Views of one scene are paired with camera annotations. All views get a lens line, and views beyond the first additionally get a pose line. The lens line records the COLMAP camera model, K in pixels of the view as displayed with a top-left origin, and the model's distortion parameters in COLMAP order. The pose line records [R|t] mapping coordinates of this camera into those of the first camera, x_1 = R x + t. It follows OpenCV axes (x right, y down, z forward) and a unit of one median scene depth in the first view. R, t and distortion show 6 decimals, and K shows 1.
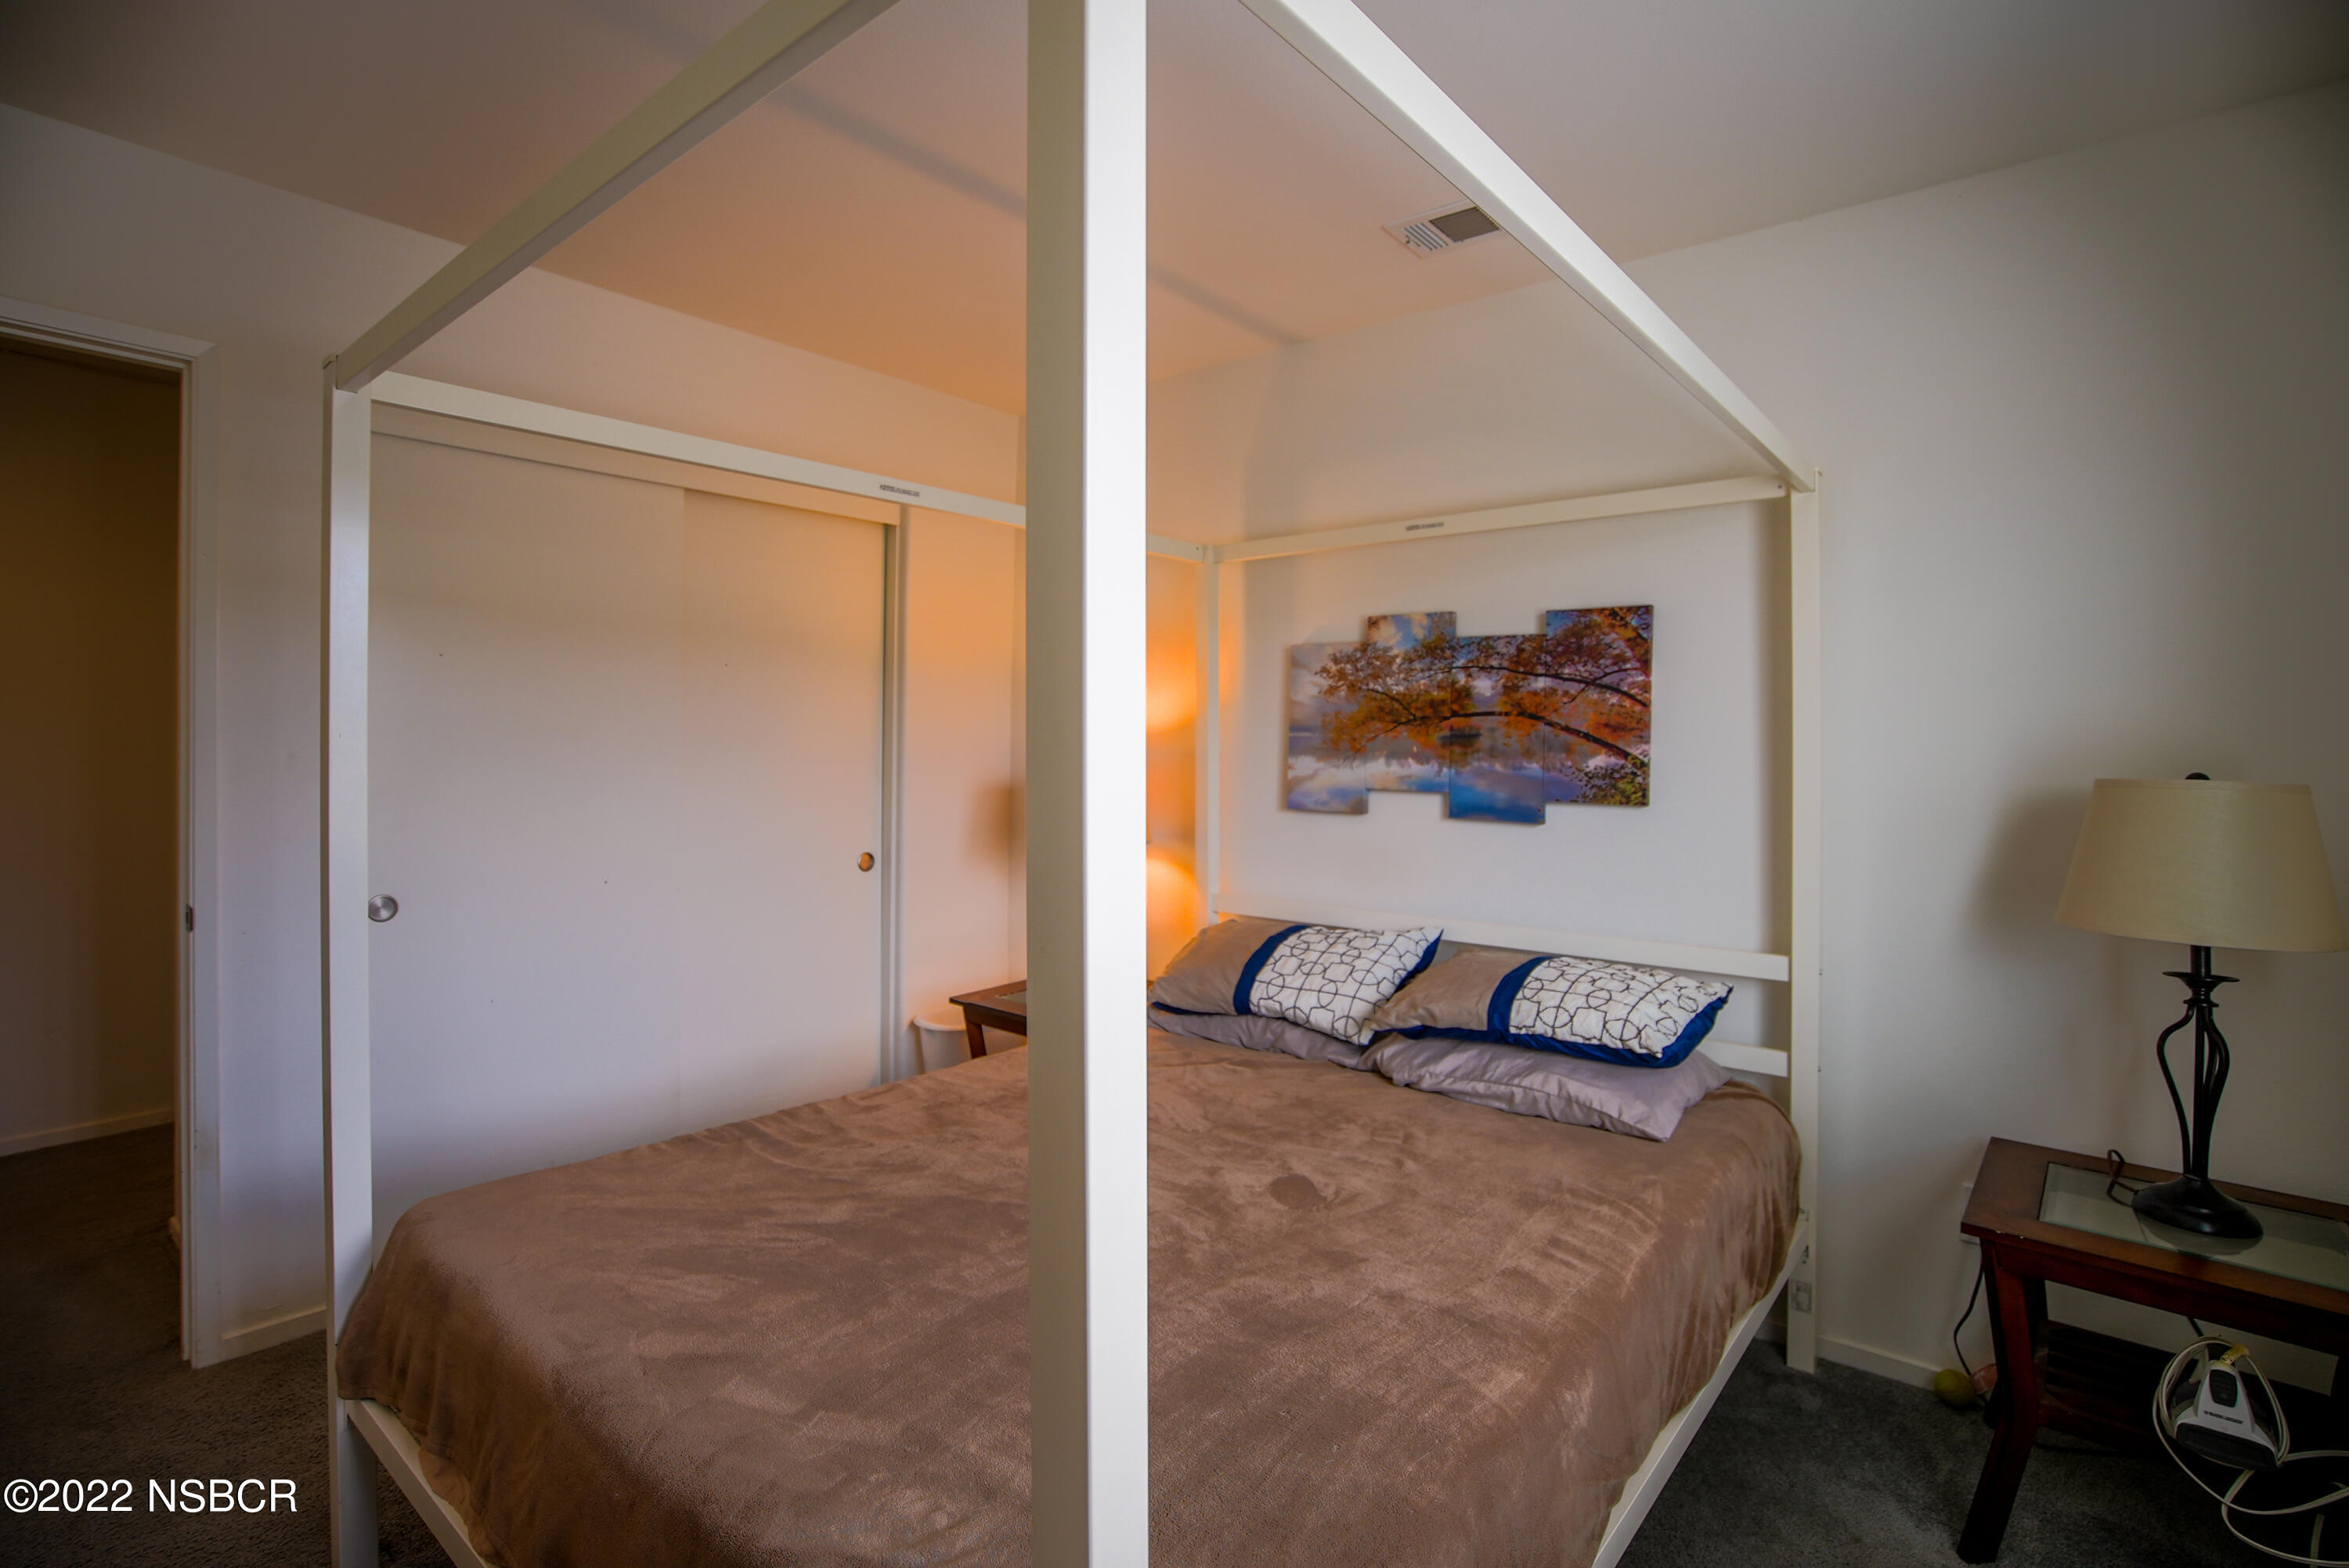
lens RADIAL K [[1149.4, 0, 1154.2], [0, 1149.4, 723.5], [0, 0, 1]] dist [-0.069875, 0.032444]
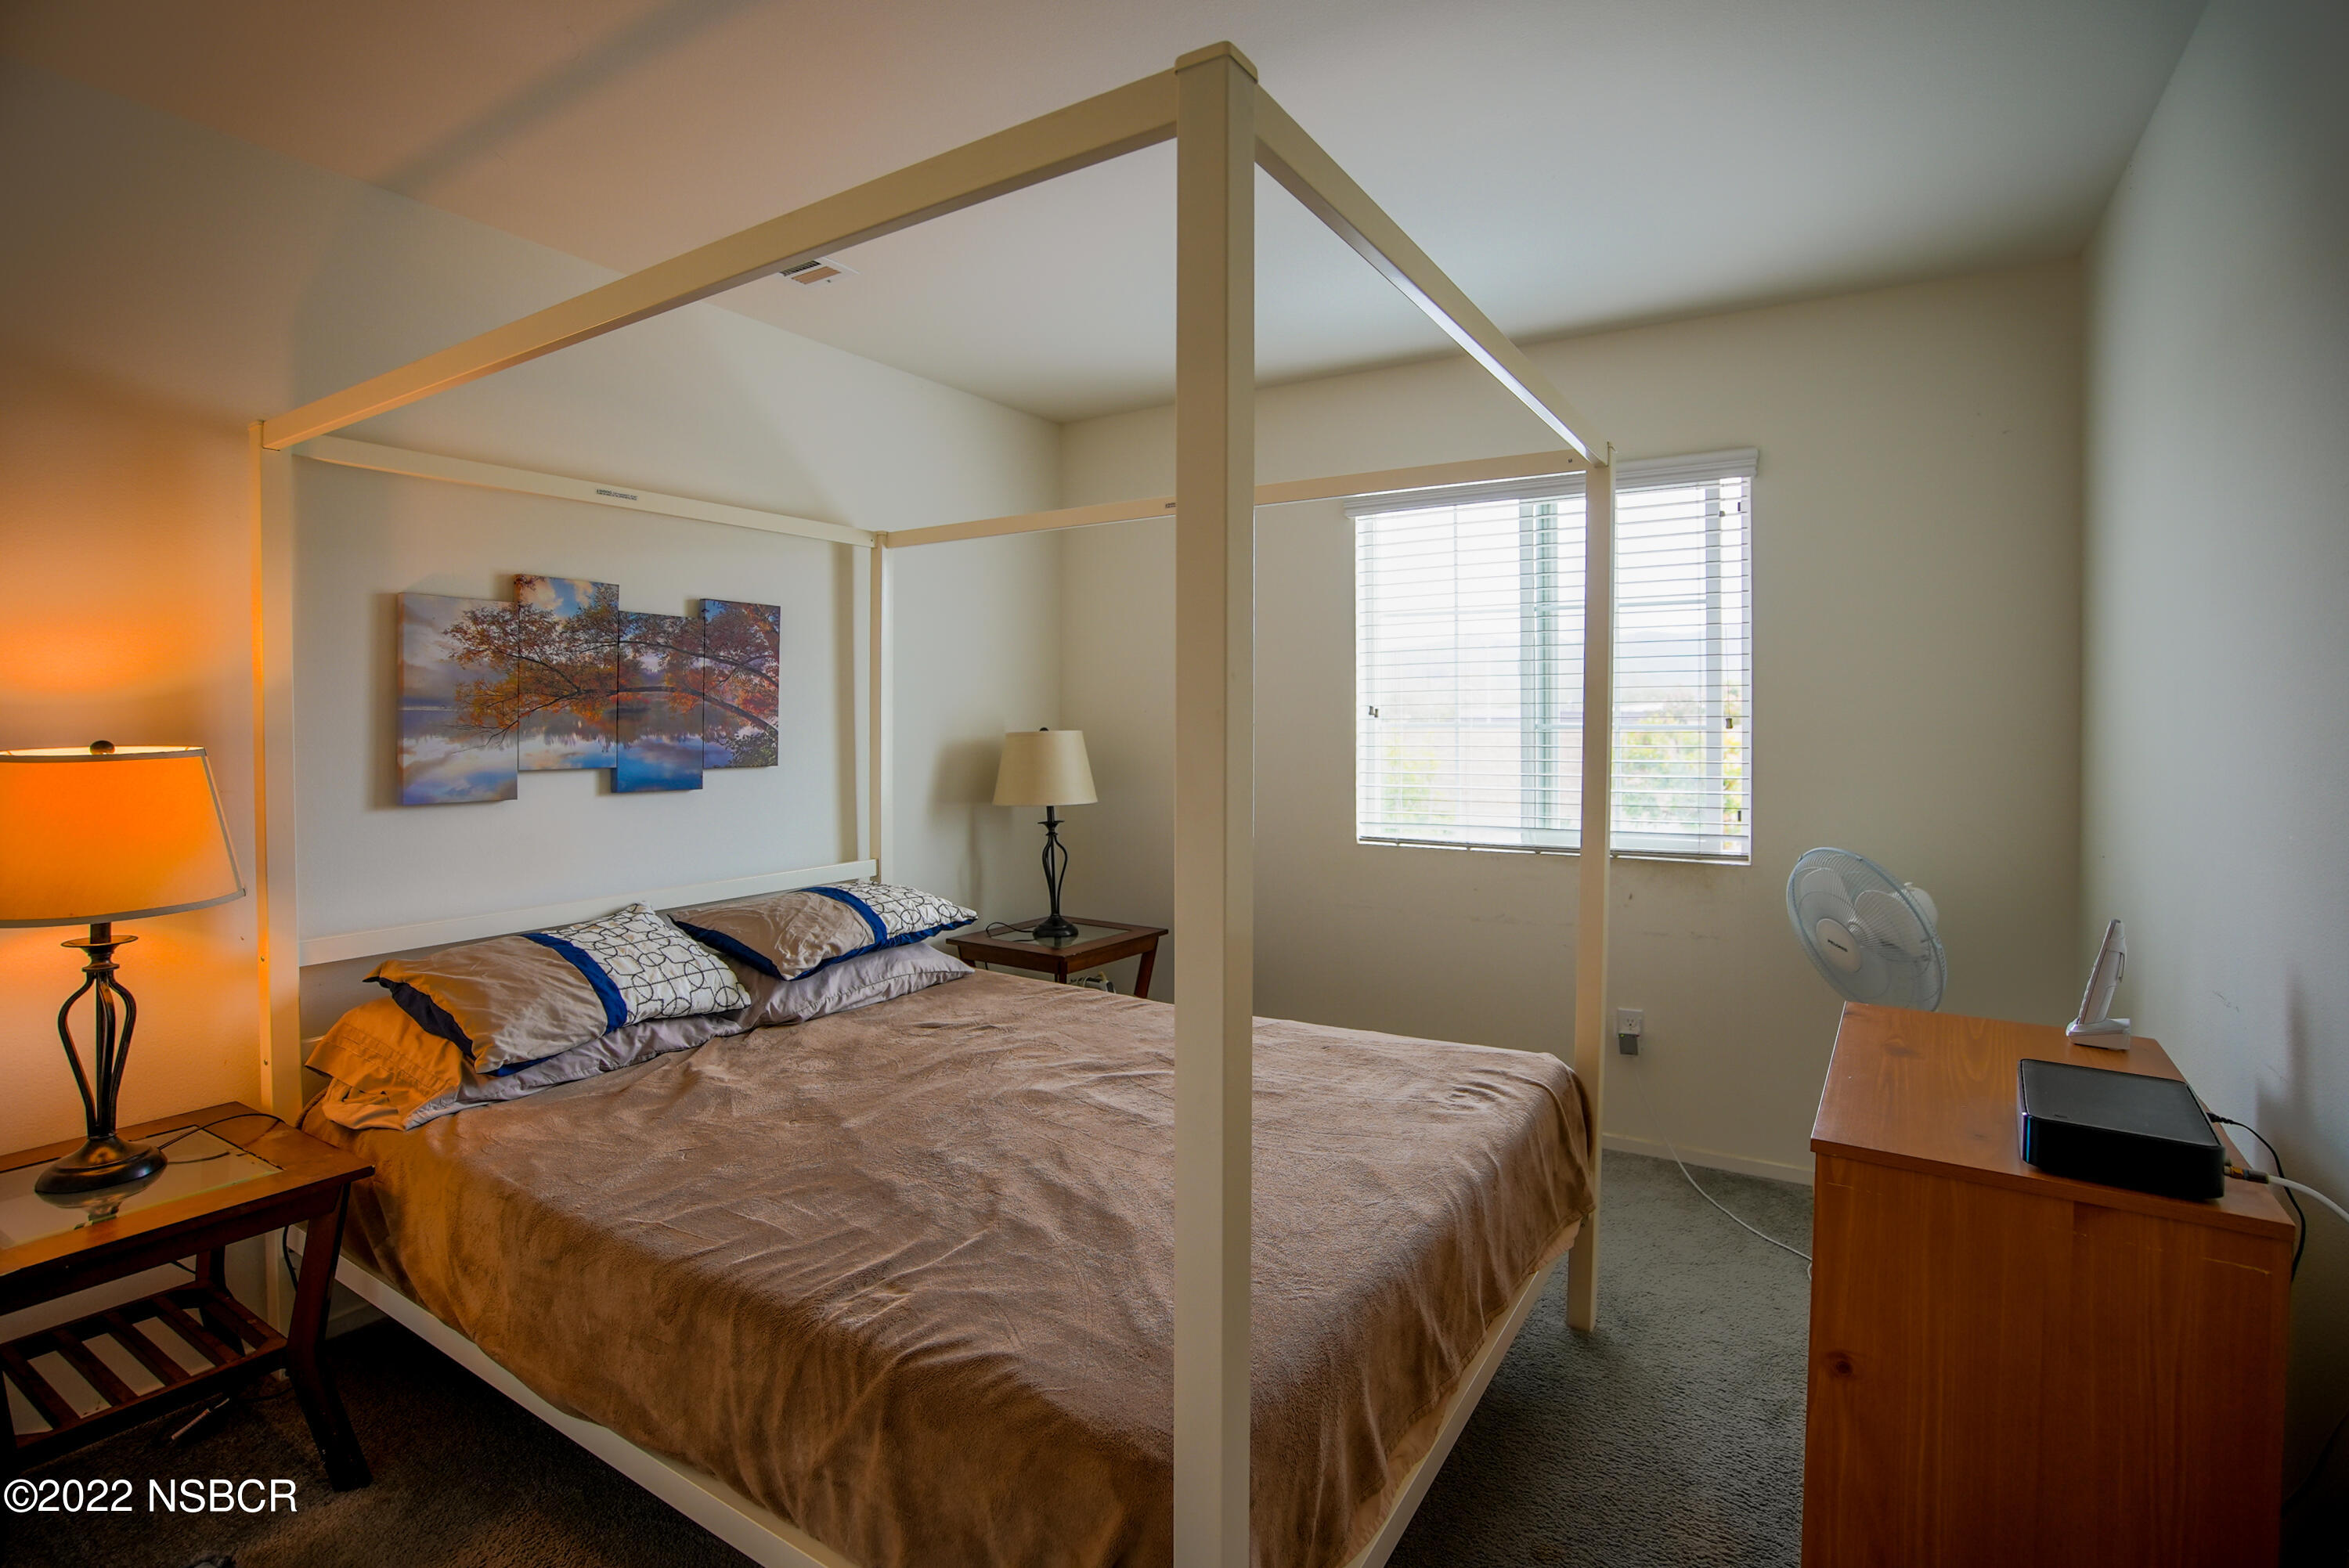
lens RADIAL K [[1149.4, 0, 1154.2], [0, 1149.4, 723.5], [0, 0, 1]] dist [-0.069875, 0.032444]
pose [[-0.145721, -0.013509, 0.989233, -0.775554], [-0.012554, 0.999852, 0.011804, 0.004906], [-0.989246, -0.010698, -0.145869, 0.679435]]
